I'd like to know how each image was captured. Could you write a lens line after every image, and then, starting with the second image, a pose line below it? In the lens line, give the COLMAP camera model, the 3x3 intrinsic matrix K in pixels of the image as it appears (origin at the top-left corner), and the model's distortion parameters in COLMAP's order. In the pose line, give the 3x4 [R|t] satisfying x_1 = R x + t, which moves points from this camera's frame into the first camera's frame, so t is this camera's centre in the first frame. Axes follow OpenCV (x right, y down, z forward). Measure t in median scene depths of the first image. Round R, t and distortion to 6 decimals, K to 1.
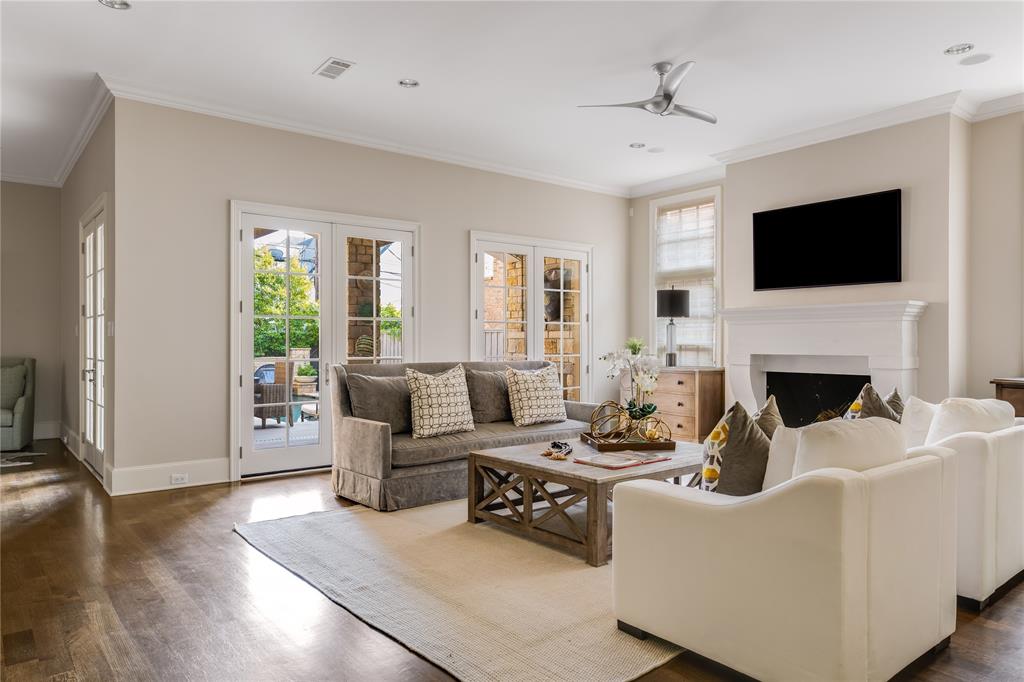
lens RADIAL K [[670.0, 0, 506.0], [0, 670.0, 343.2], [0, 0, 1]] dist [0.010790, 0.001290]
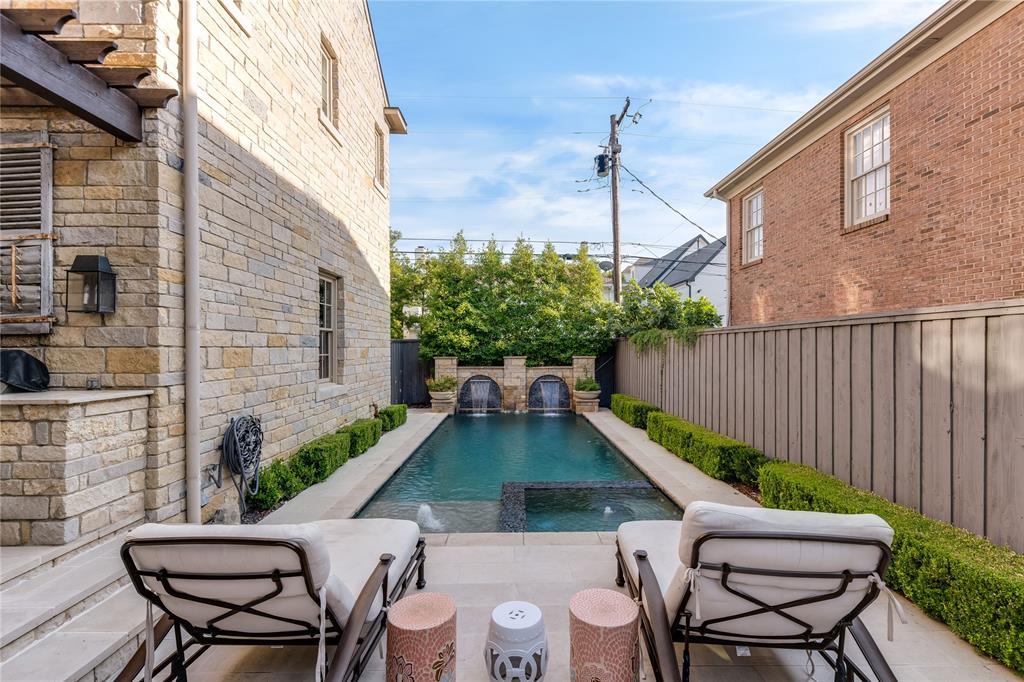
lens RADIAL K [[454.9, 0, 515.0], [0, 454.9, 348.2], [0, 0, 1]] dist [0.004652, -0.001766]
pose [[0.797840, -0.005519, -0.602843, -0.090213], [0.005680, 0.999983, -0.001639, -0.006100], [0.602842, -0.002116, 0.797858, 1.394725]]
